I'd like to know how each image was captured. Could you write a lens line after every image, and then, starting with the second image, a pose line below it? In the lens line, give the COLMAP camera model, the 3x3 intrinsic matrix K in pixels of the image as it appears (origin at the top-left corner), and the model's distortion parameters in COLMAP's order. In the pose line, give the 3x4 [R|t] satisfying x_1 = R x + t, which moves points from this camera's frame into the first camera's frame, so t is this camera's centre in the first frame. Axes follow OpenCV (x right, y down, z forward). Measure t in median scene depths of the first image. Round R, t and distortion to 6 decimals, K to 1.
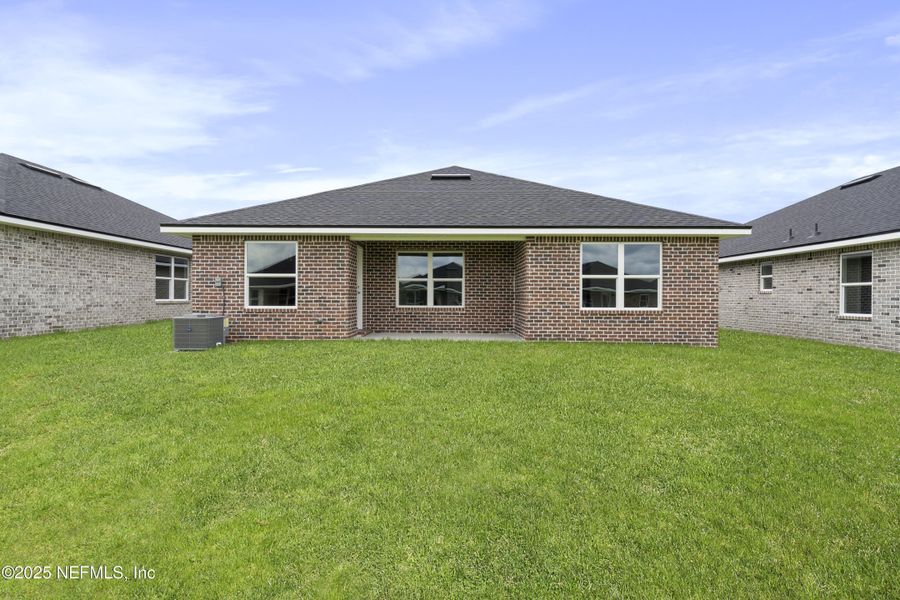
lens RADIAL K [[413.5, 0, 456.2], [0, 413.5, 300.1], [0, 0, 1]] dist [-0.002270, -0.000899]
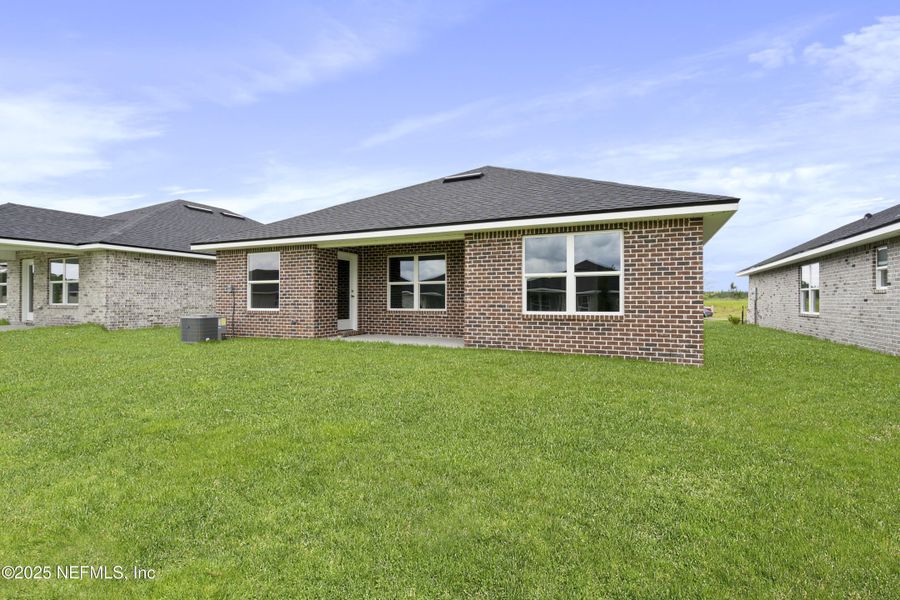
lens RADIAL K [[413.5, 0, 453.8], [0, 413.5, 300.1], [0, 0, 1]] dist [-0.002270, -0.000899]
pose [[0.919390, -0.004719, -0.393319, 0.509752], [0.000303, 0.999936, -0.011289, 0.004617], [0.393347, 0.010260, 0.919333, 0.142050]]
